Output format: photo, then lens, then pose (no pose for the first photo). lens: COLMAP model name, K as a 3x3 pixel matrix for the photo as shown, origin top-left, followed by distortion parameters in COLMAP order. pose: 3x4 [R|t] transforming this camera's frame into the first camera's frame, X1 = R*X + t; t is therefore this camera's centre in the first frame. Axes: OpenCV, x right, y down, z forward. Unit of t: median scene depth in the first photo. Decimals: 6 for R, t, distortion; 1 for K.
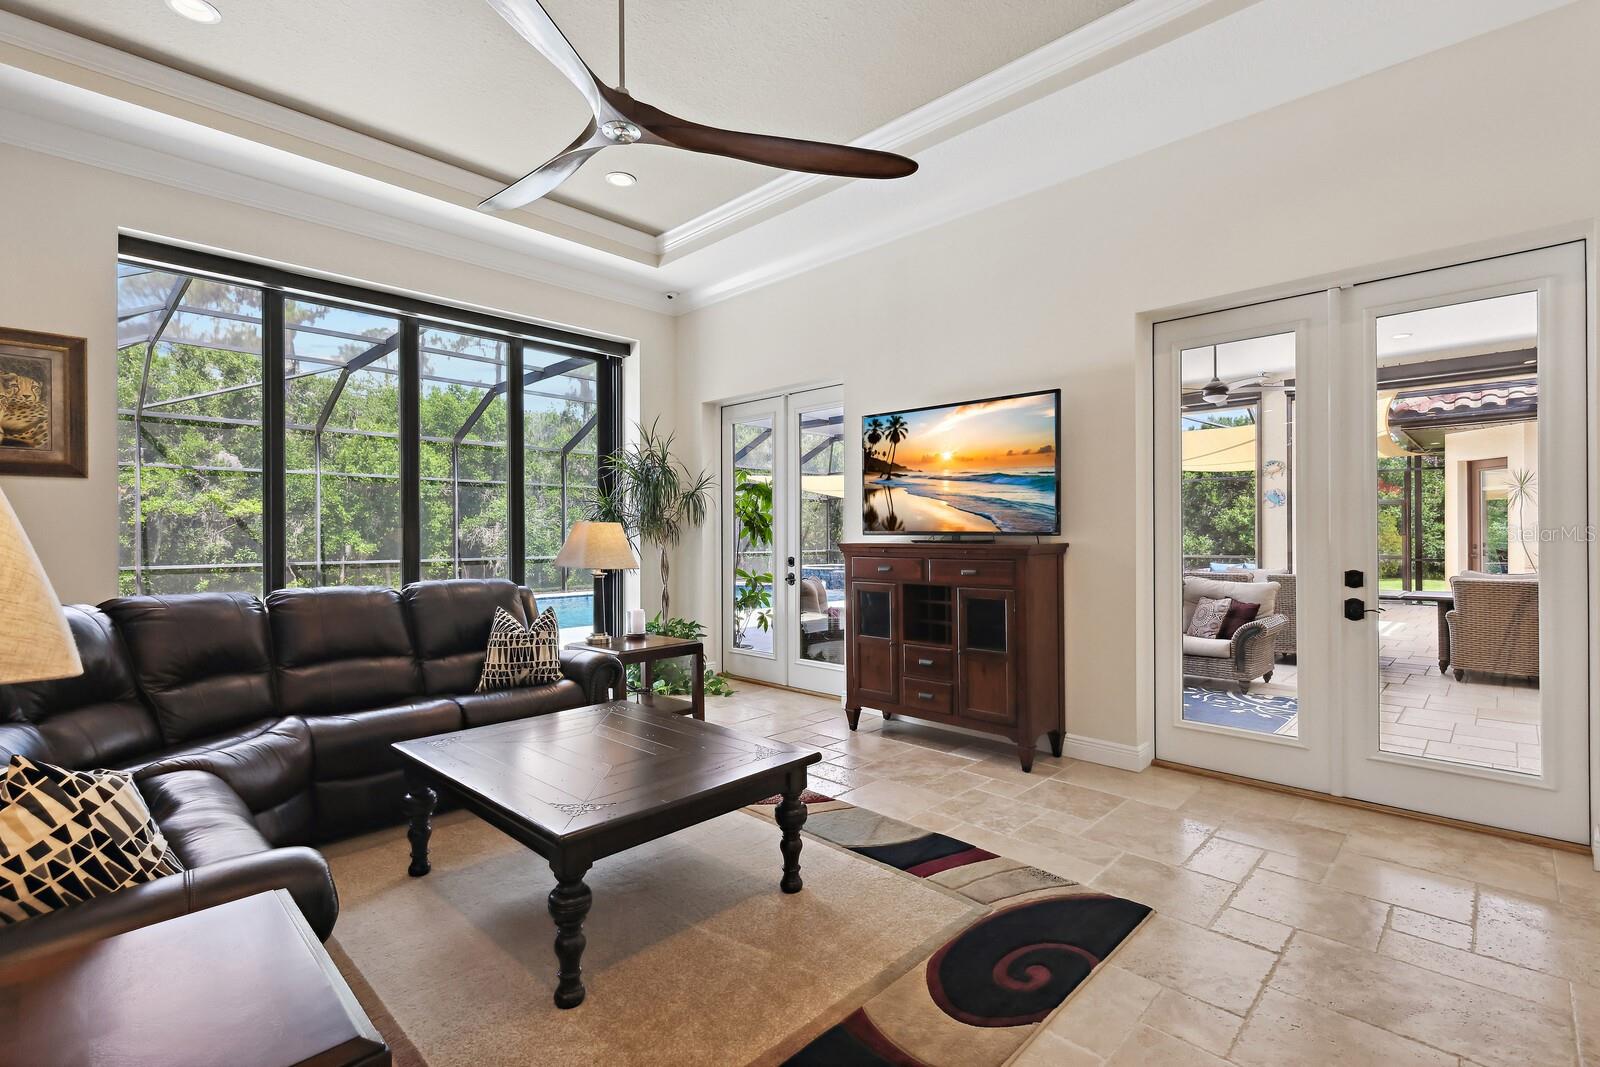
lens RADIAL K [[744.3, 0, 785.9], [0, 744.3, 536.2], [0, 0, 1]] dist [0.003681, 0.000555]
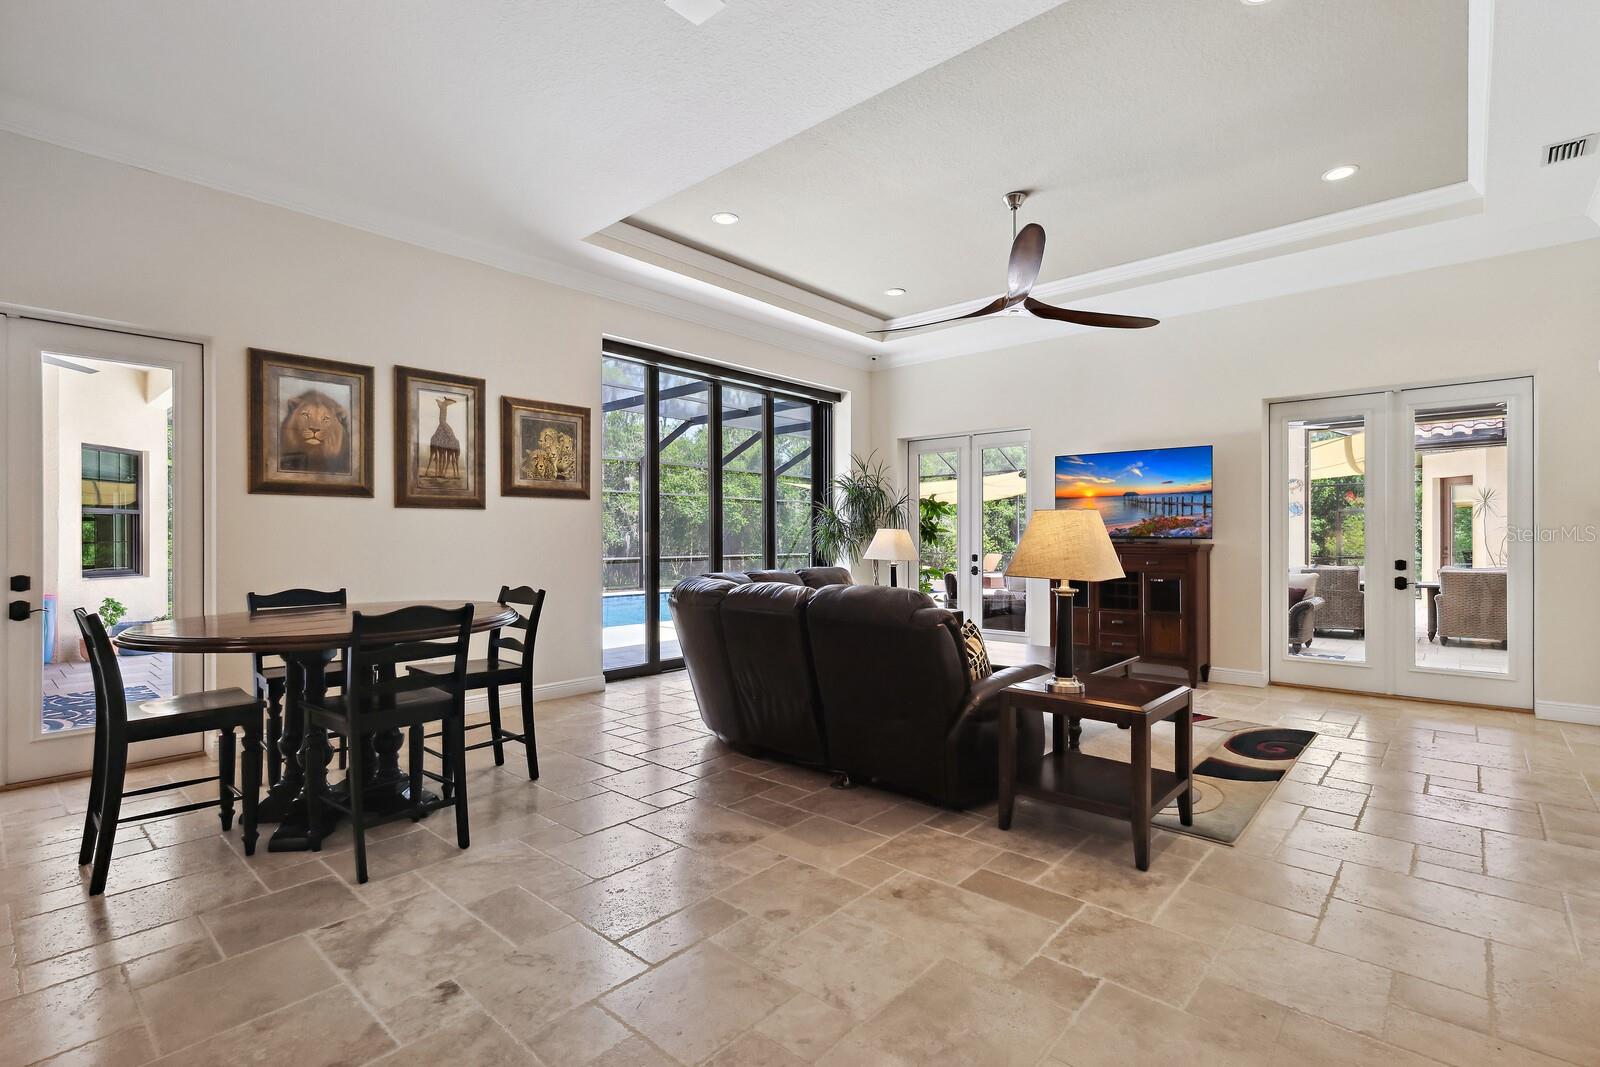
lens RADIAL K [[744.3, 0, 802.2], [0, 744.3, 540.4], [0, 0, 1]] dist [0.003681, 0.000555]
pose [[0.999012, 0.001307, 0.044423, -0.368921], [-0.001403, 0.999997, 0.002112, 0.000193], [-0.044420, -0.002173, 0.999011, -0.346205]]
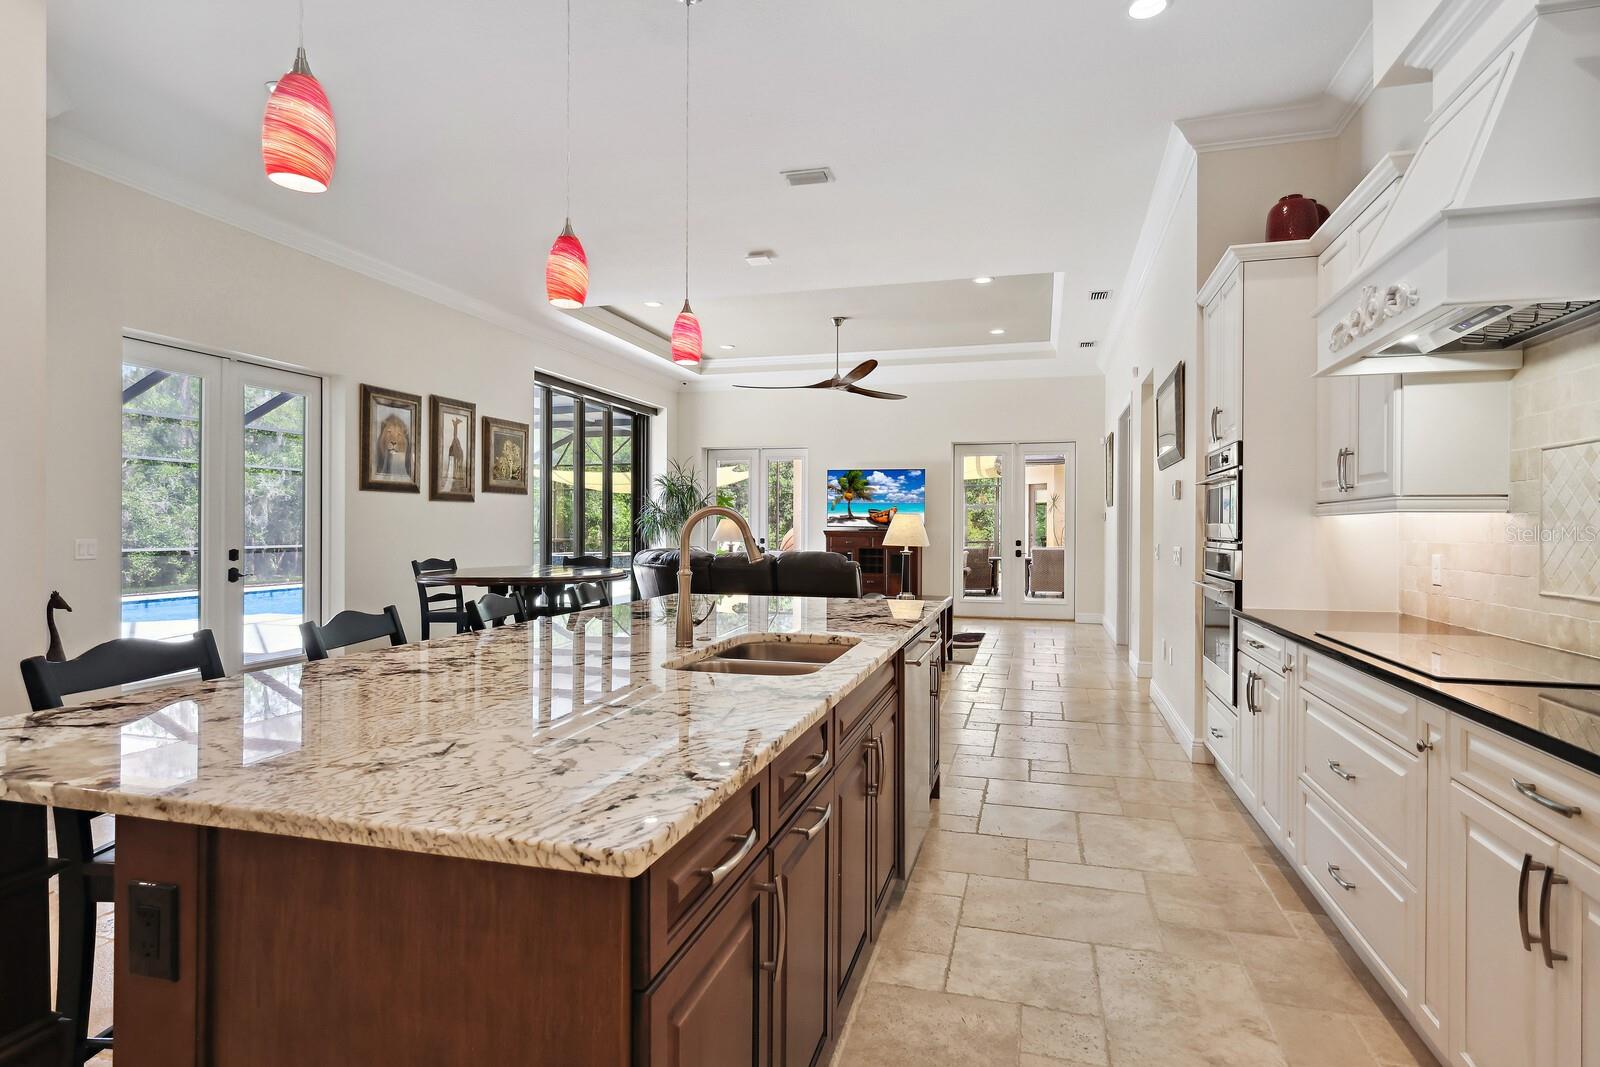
lens RADIAL K [[823.4, 0, 799.4], [0, 823.4, 530.8], [0, 0, 1]] dist [0.010095, -0.002127]
pose [[0.882766, 0.004774, 0.469788, -0.862148], [-0.007918, 0.999958, 0.004718, 0.000514], [-0.469746, -0.007885, 0.882767, -0.826265]]
